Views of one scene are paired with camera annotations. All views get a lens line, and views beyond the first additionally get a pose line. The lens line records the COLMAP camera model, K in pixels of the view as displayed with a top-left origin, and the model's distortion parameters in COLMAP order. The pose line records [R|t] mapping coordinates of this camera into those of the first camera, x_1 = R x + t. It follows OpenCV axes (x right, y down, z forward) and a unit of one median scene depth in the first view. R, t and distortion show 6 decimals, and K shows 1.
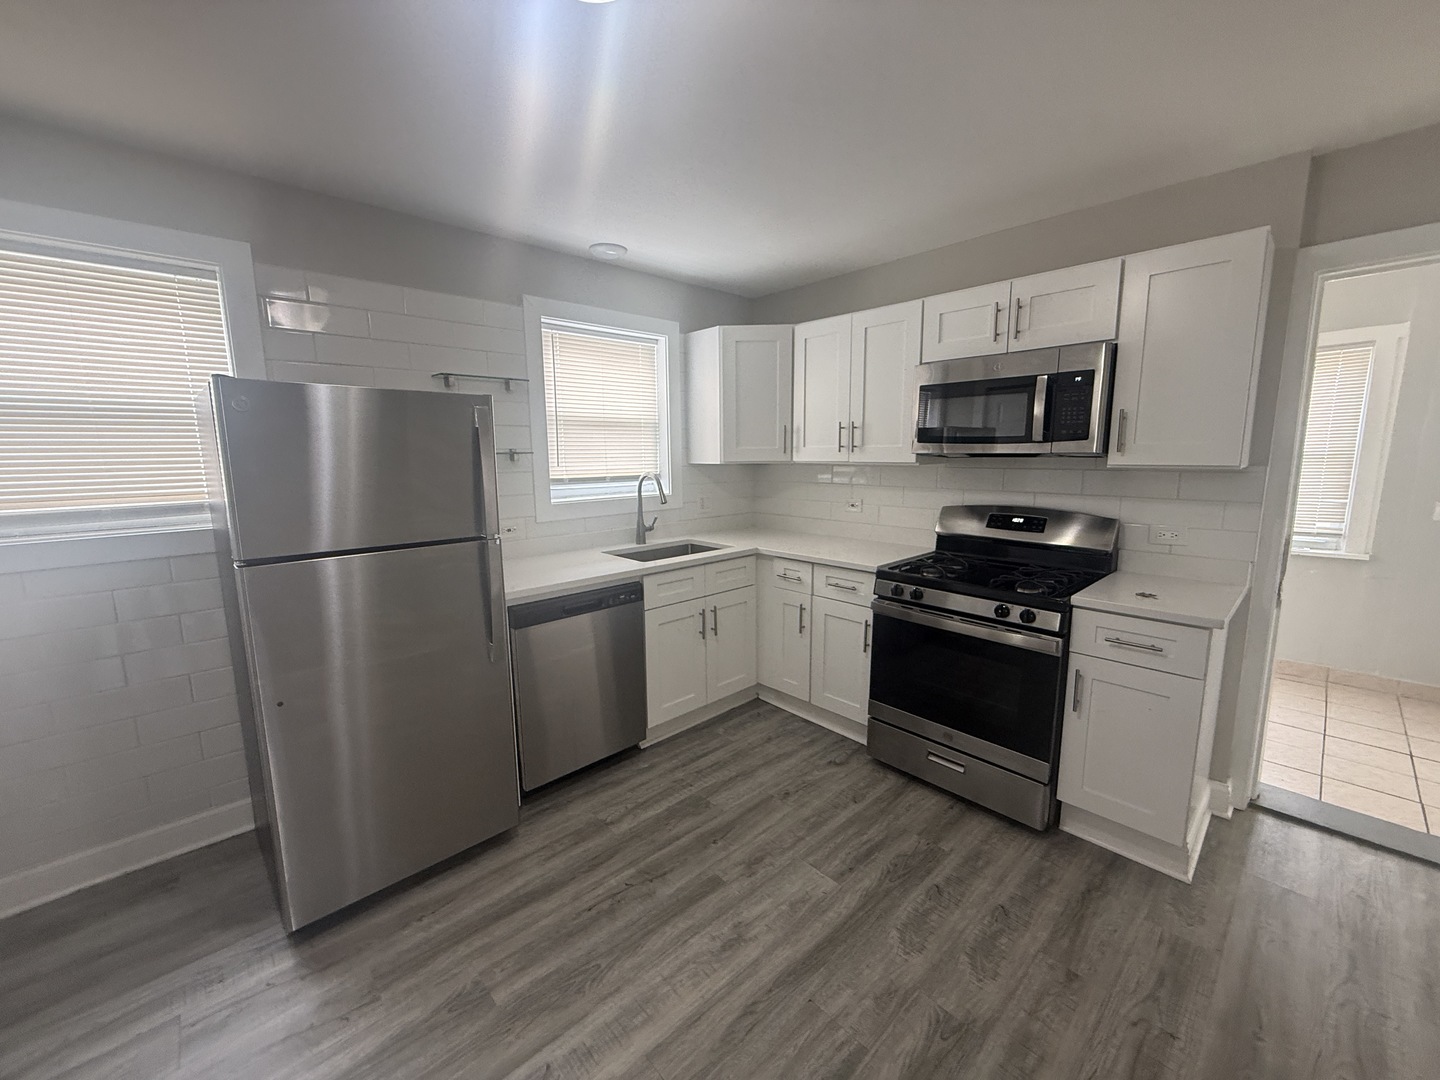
lens RADIAL K [[573.9, 0, 716.9], [0, 573.9, 537.1], [0, 0, 1]] dist [-0.000461, -0.000054]
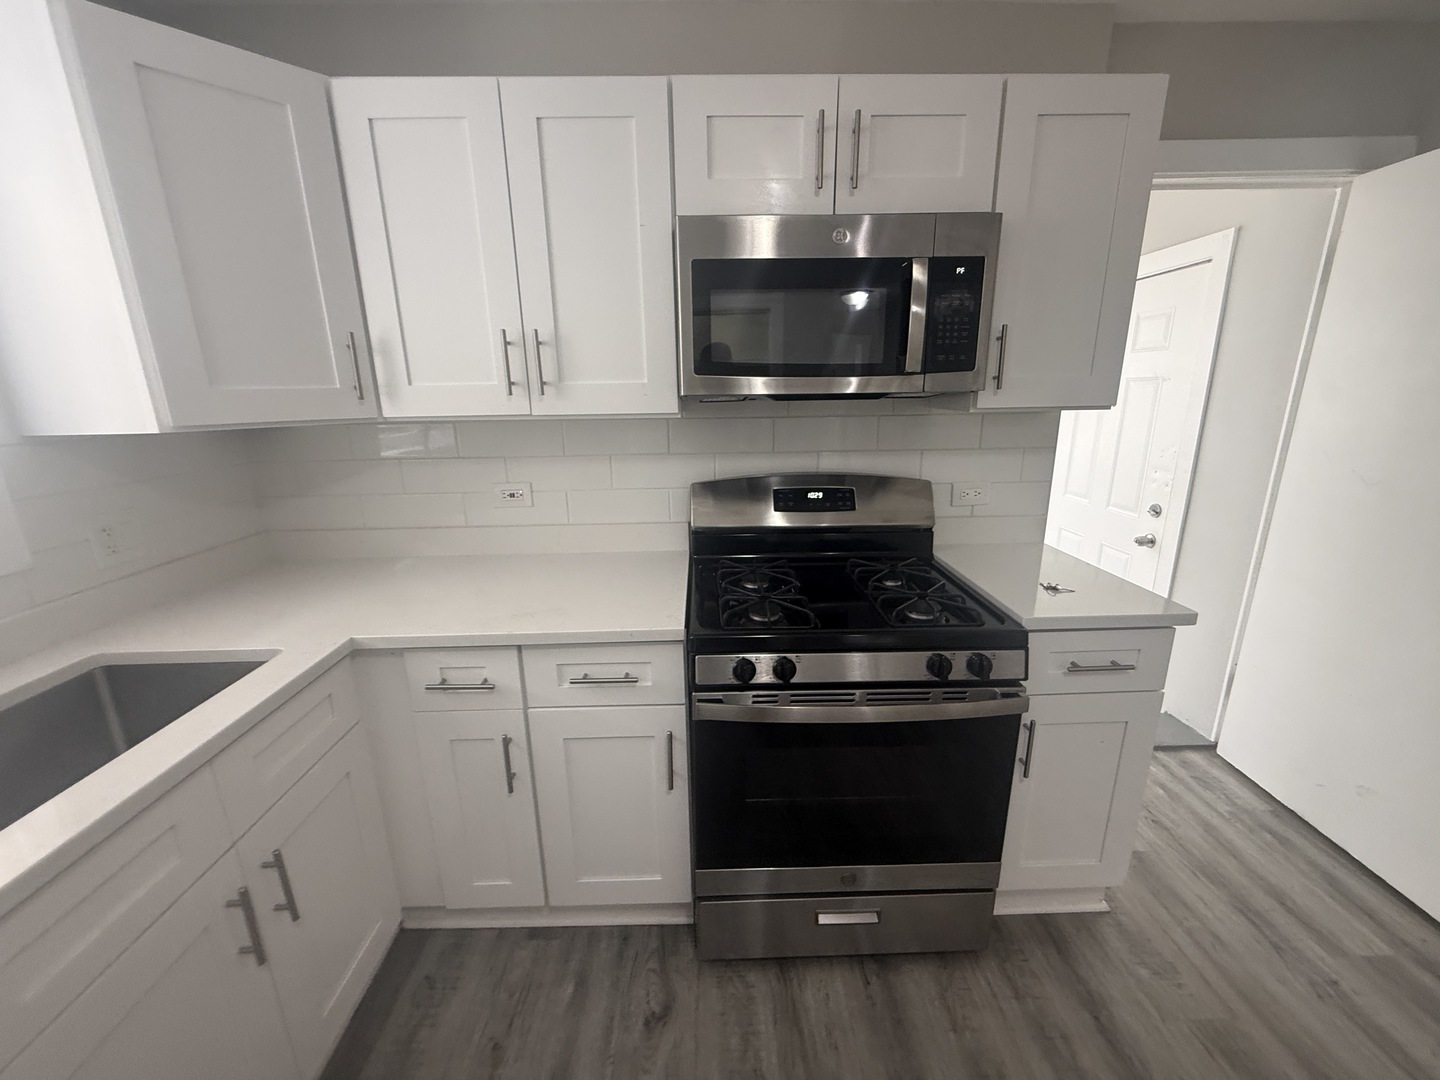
lens RADIAL K [[573.9, 0, 716.9], [0, 573.9, 537.1], [0, 0, 1]] dist [-0.000461, -0.000054]
pose [[0.664977, -0.191517, 0.721891, -0.043682], [0.121491, 0.981427, 0.148459, -0.092630], [-0.736916, -0.011019, 0.675895, 0.617157]]
